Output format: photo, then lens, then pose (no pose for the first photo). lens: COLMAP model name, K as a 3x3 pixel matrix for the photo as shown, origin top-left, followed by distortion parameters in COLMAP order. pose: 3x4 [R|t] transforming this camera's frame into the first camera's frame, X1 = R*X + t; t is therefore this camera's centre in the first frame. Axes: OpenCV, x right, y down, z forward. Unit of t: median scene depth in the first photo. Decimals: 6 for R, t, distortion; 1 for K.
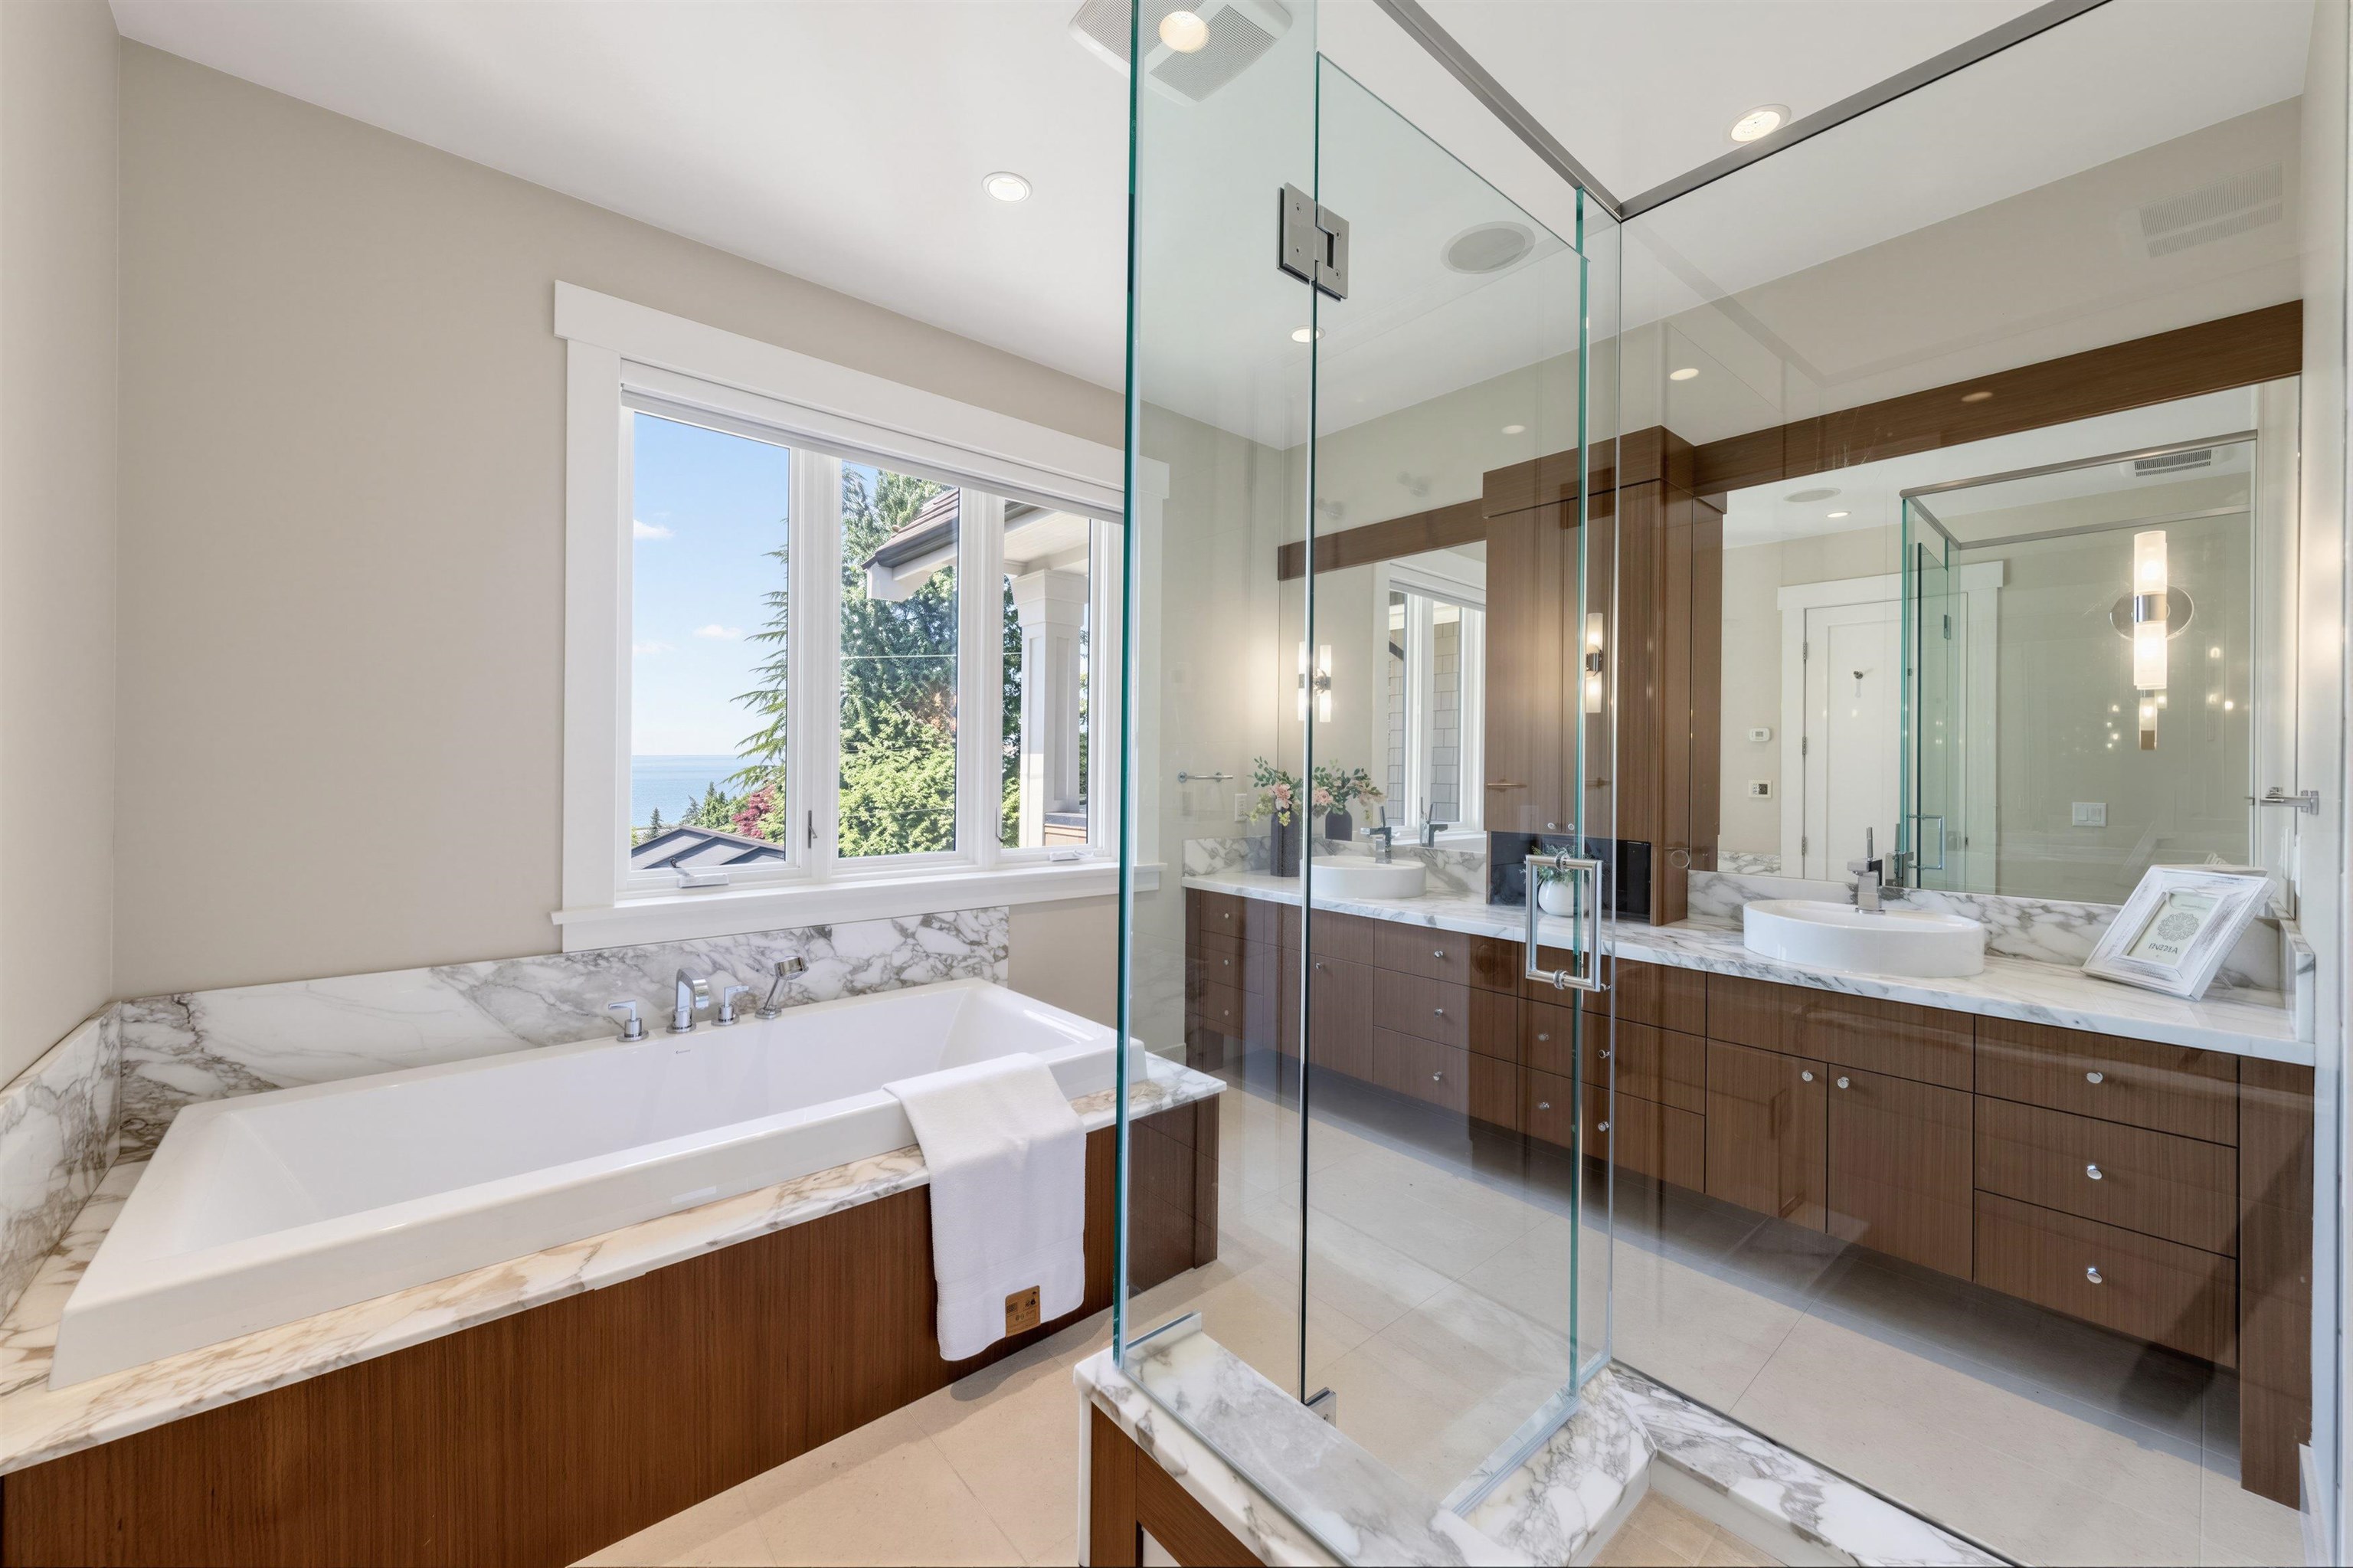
lens RADIAL K [[920.2, 0, 1185.1], [0, 920.2, 780.4], [0, 0, 1]] dist [-0.003561, -0.000075]
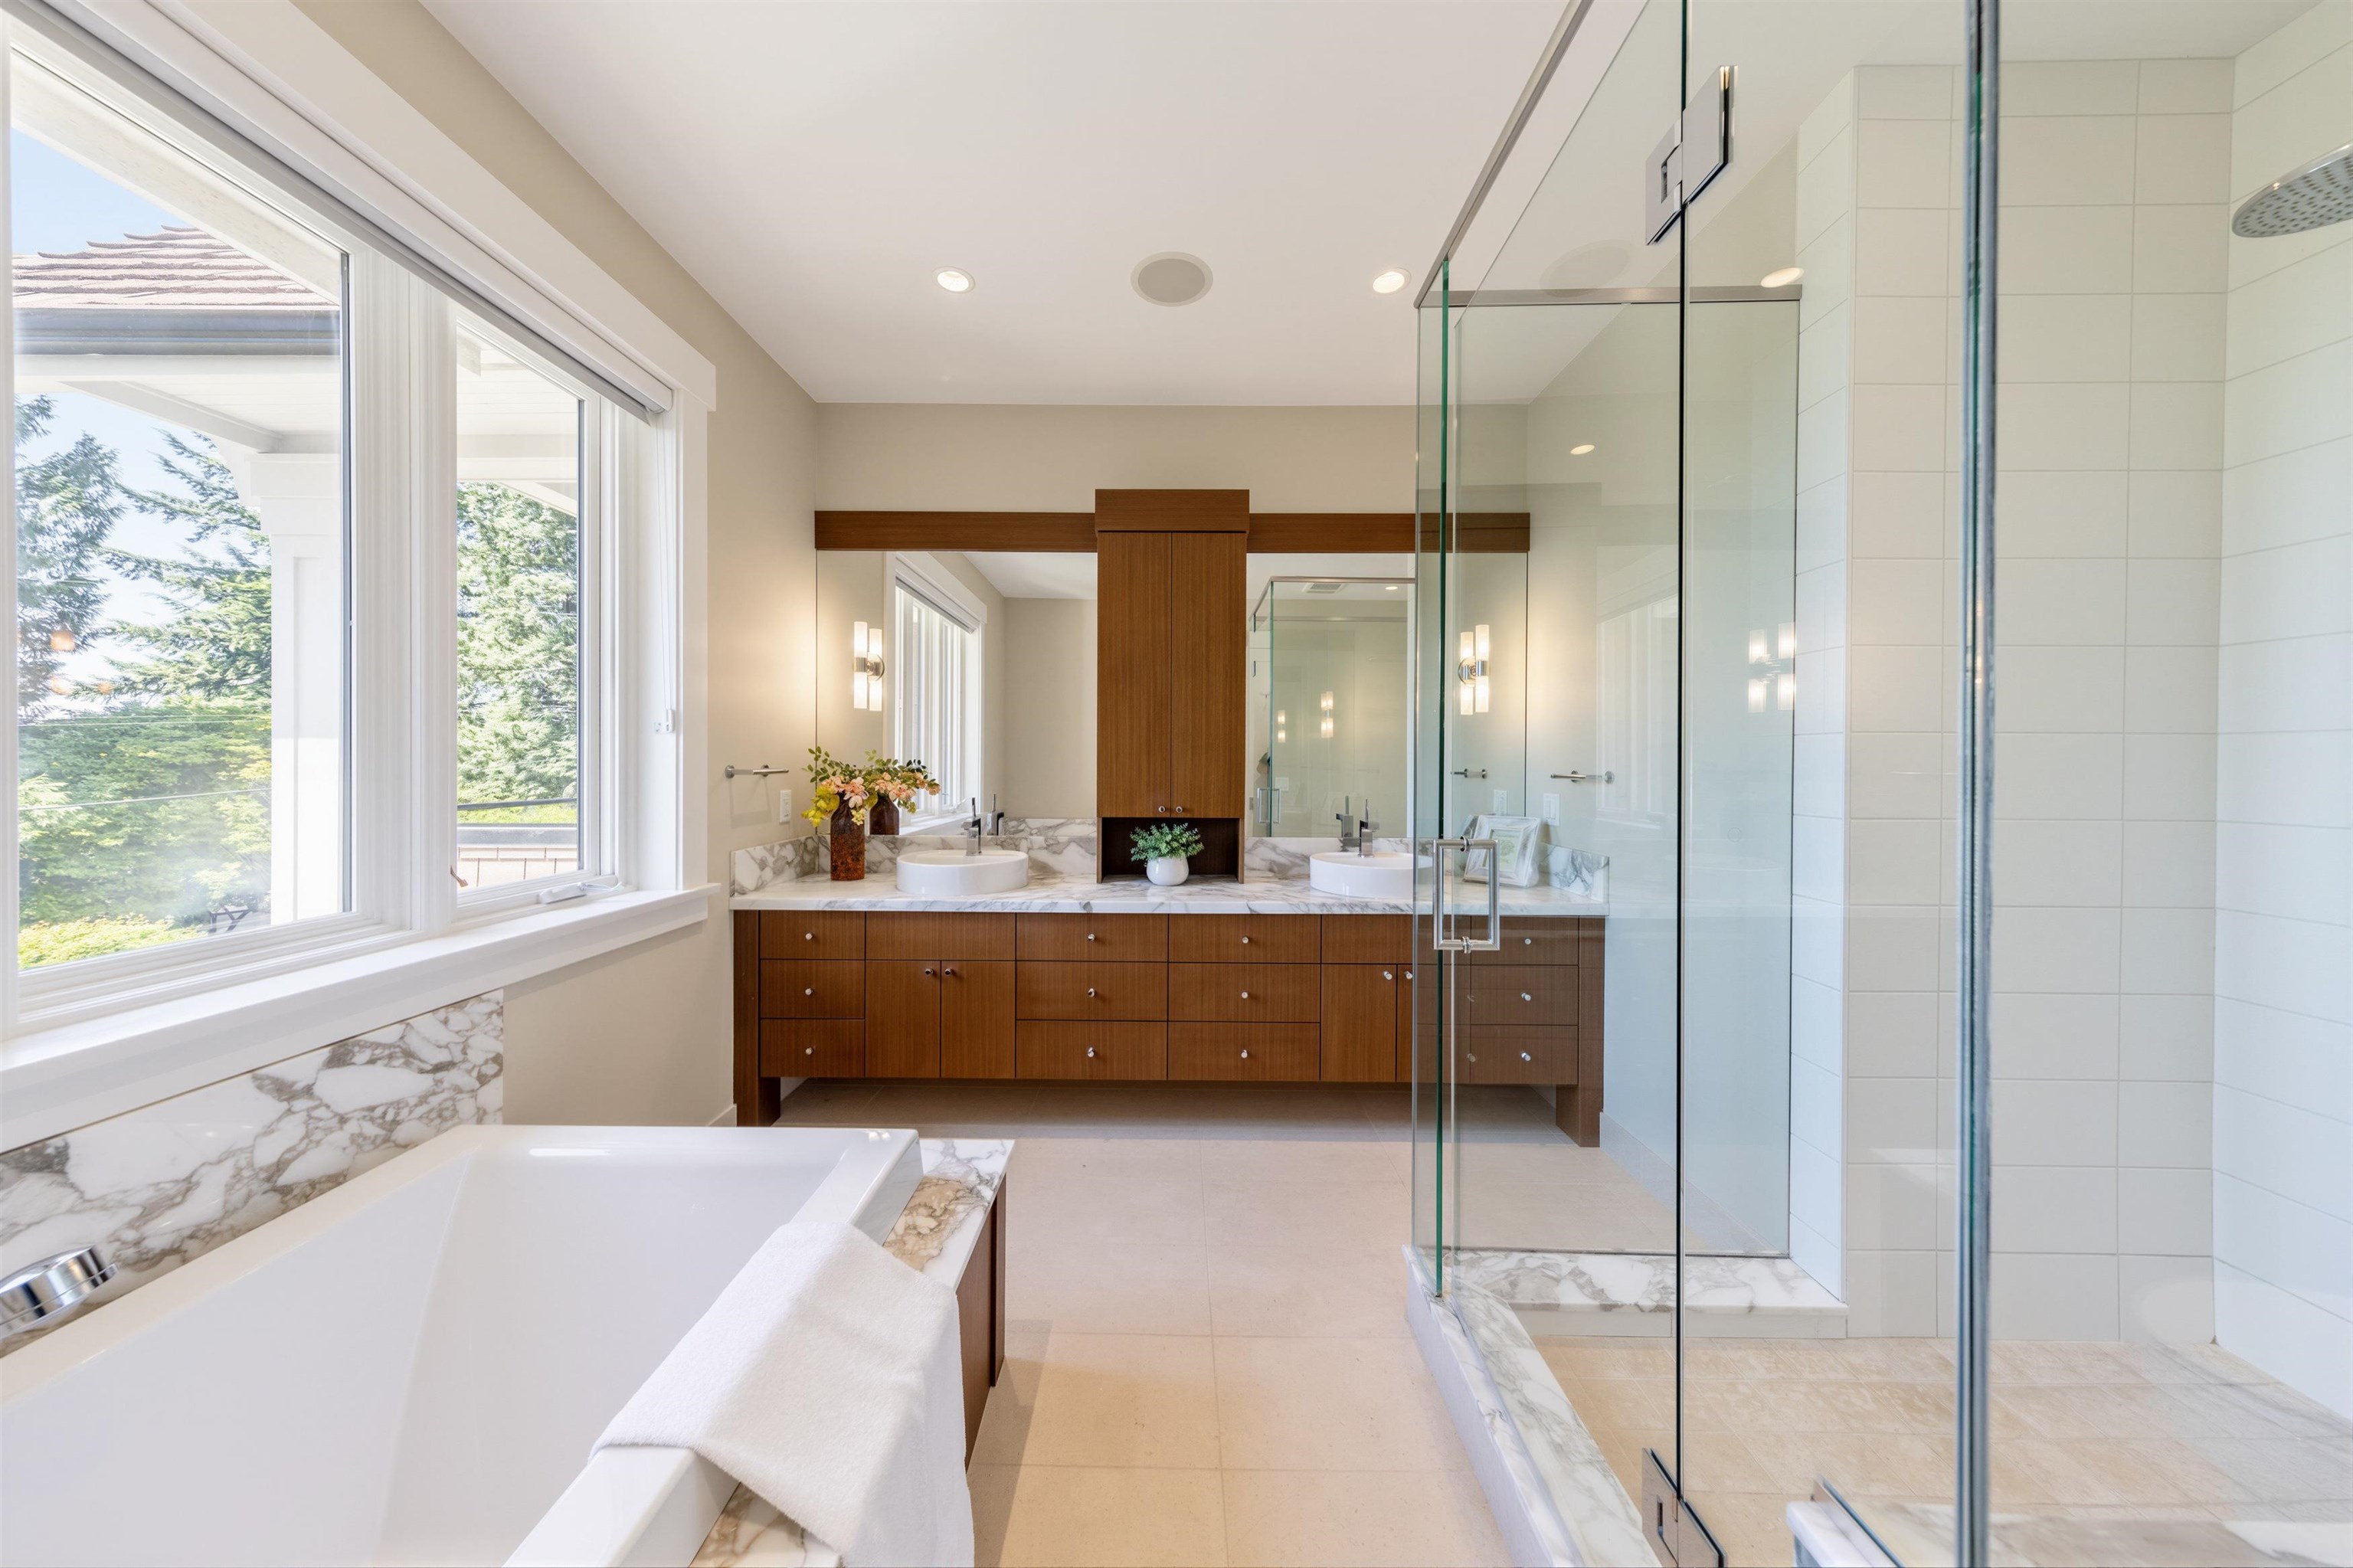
lens RADIAL K [[739.4, 0, 1176.6], [0, 739.4, 766.8], [0, 0, 1]] dist [0.002764, -0.000148]
pose [[0.651880, -0.011699, 0.758232, -0.283557], [0.010245, 0.999926, 0.006620, -0.009607], [-0.758253, 0.003453, 0.651952, 0.353376]]
